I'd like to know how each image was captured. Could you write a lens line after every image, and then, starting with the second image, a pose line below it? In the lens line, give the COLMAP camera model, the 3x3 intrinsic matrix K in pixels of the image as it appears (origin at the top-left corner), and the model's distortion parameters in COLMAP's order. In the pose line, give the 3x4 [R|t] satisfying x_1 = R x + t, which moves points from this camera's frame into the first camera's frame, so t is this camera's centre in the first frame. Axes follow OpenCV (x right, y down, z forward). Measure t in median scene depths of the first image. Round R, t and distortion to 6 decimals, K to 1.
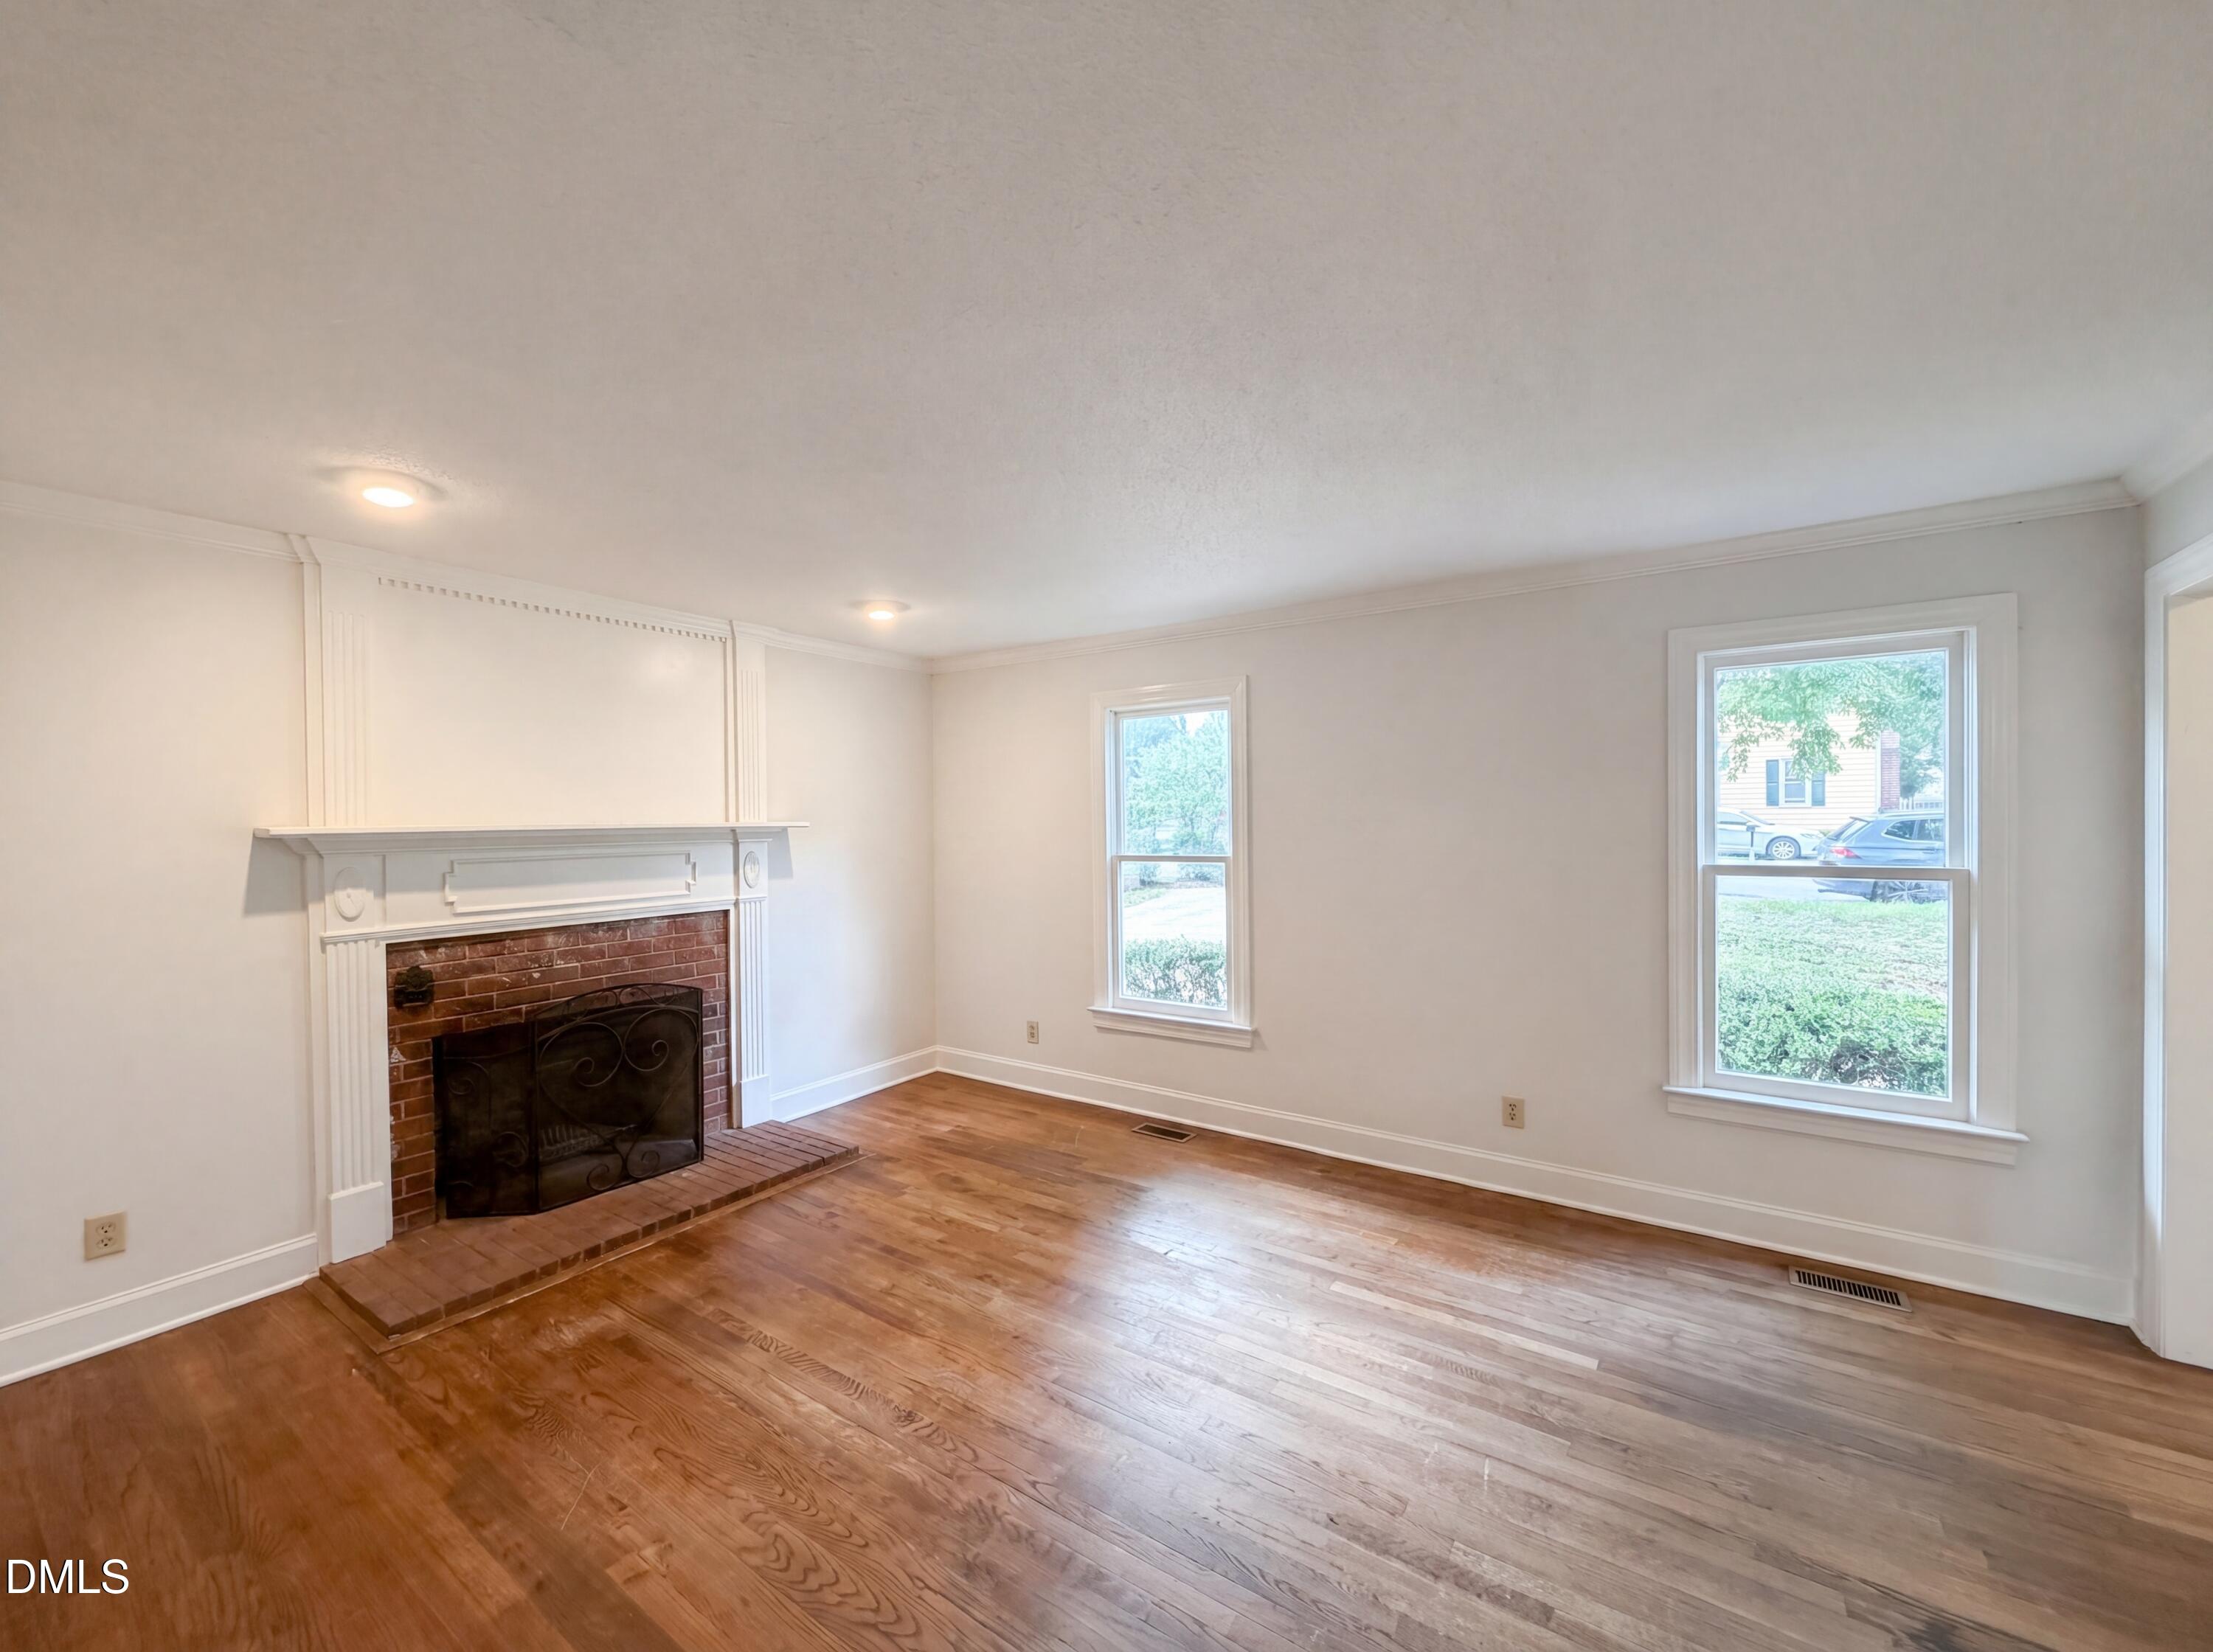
lens RADIAL K [[874.7, 0, 1104.5], [0, 874.7, 836.3], [0, 0, 1]] dist [-0.003613, -0.000702]
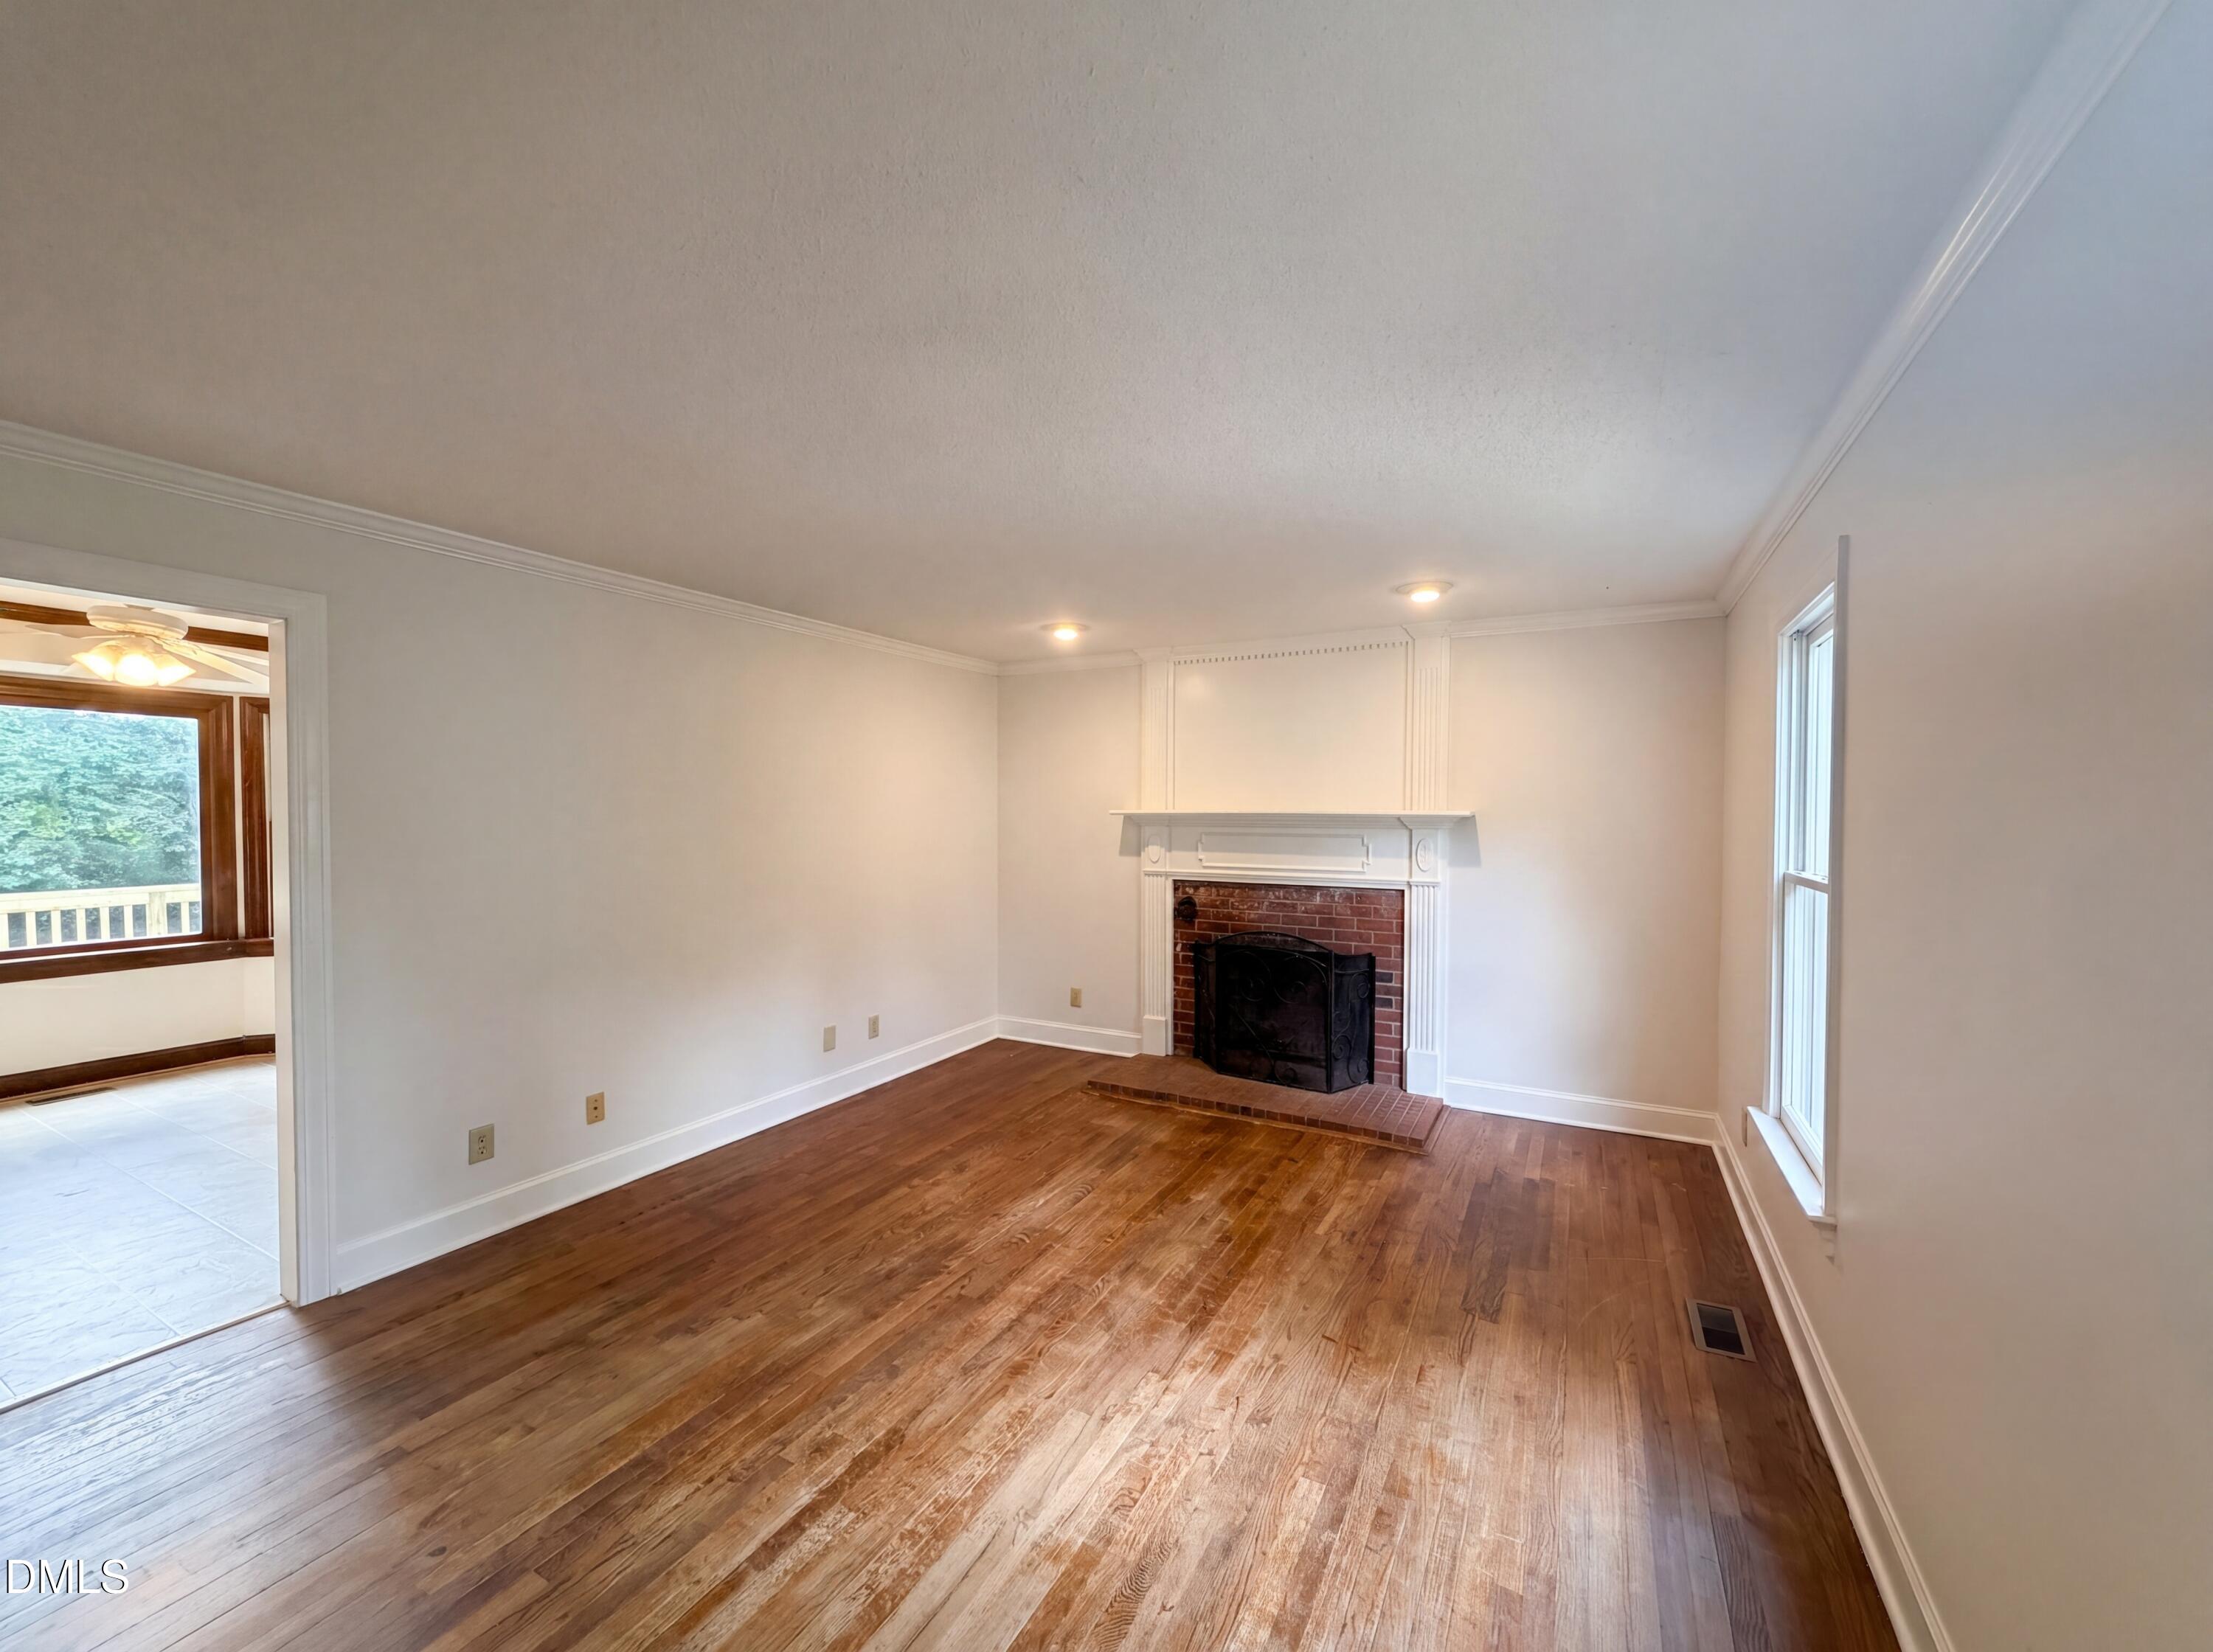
lens RADIAL K [[874.7, 0, 1105.6], [0, 874.7, 812.0], [0, 0, 1]] dist [-0.003613, -0.000702]
pose [[0.103628, 0.017234, -0.994467, 0.800963], [-0.019480, 0.999693, 0.015295, -0.030966], [0.994425, 0.017787, 0.103932, 0.645336]]
